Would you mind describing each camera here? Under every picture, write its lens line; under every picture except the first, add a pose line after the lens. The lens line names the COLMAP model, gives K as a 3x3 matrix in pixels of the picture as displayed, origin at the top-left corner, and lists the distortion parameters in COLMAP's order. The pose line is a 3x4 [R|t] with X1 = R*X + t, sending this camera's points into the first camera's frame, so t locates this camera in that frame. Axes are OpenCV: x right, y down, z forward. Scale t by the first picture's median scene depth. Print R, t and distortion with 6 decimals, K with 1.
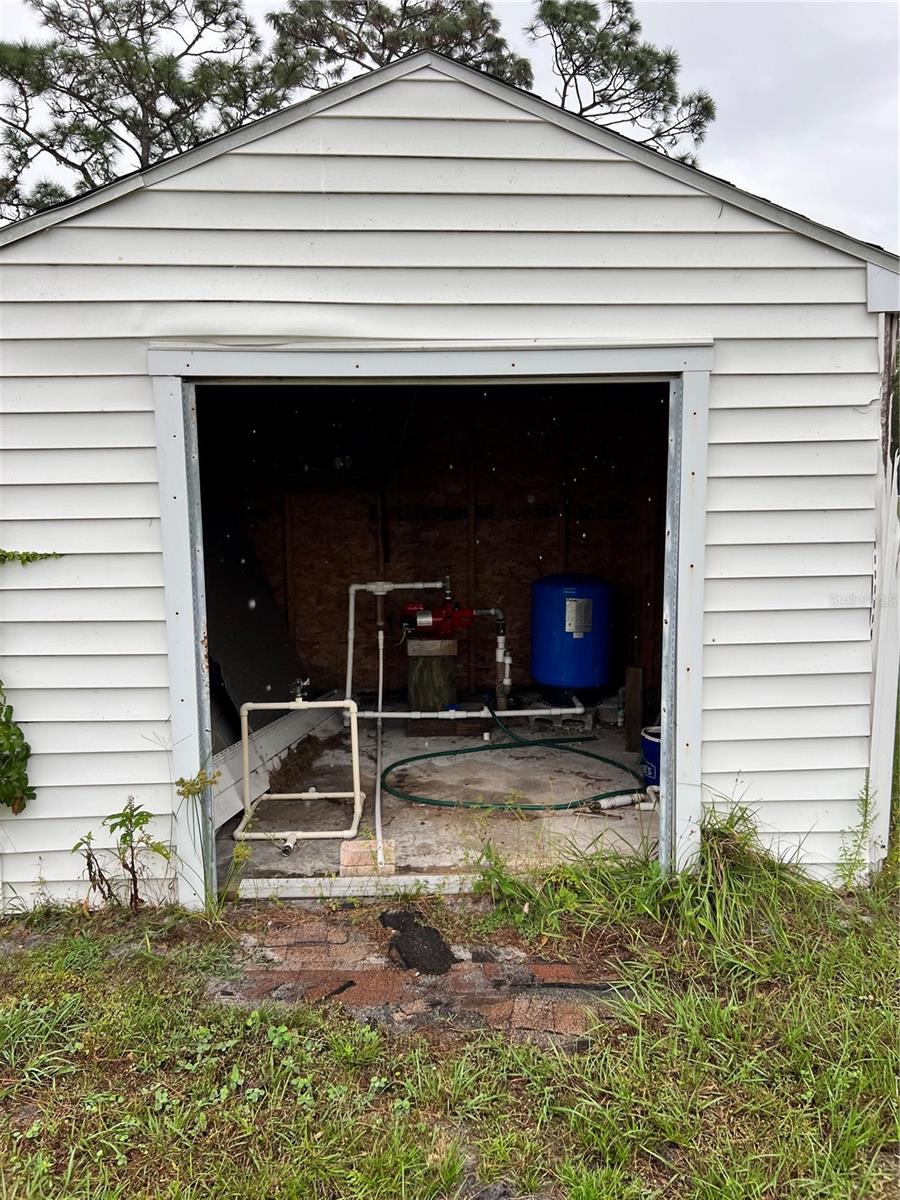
lens RADIAL K [[899.5, 0, 448.9], [0, 899.5, 597.5], [0, 0, 1]] dist [0.041983, -0.060710]
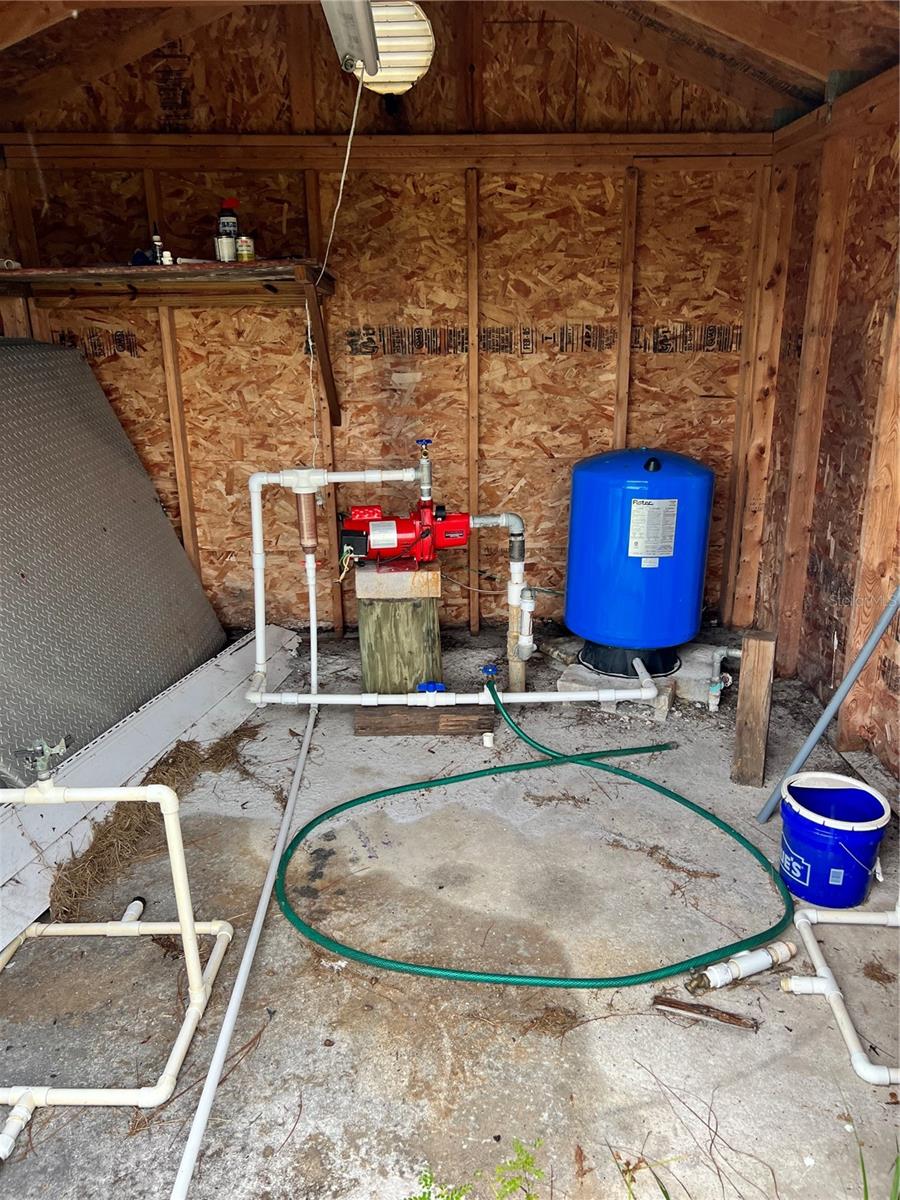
lens RADIAL K [[899.5, 0, 454.9], [0, 899.5, 607.6], [0, 0, 1]] dist [0.041983, -0.060710]
pose [[0.999652, 0.008414, -0.024988, 0.032722], [-0.003313, 0.980289, 0.197542, -0.044120], [0.026157, -0.197391, 0.979976, 0.424169]]
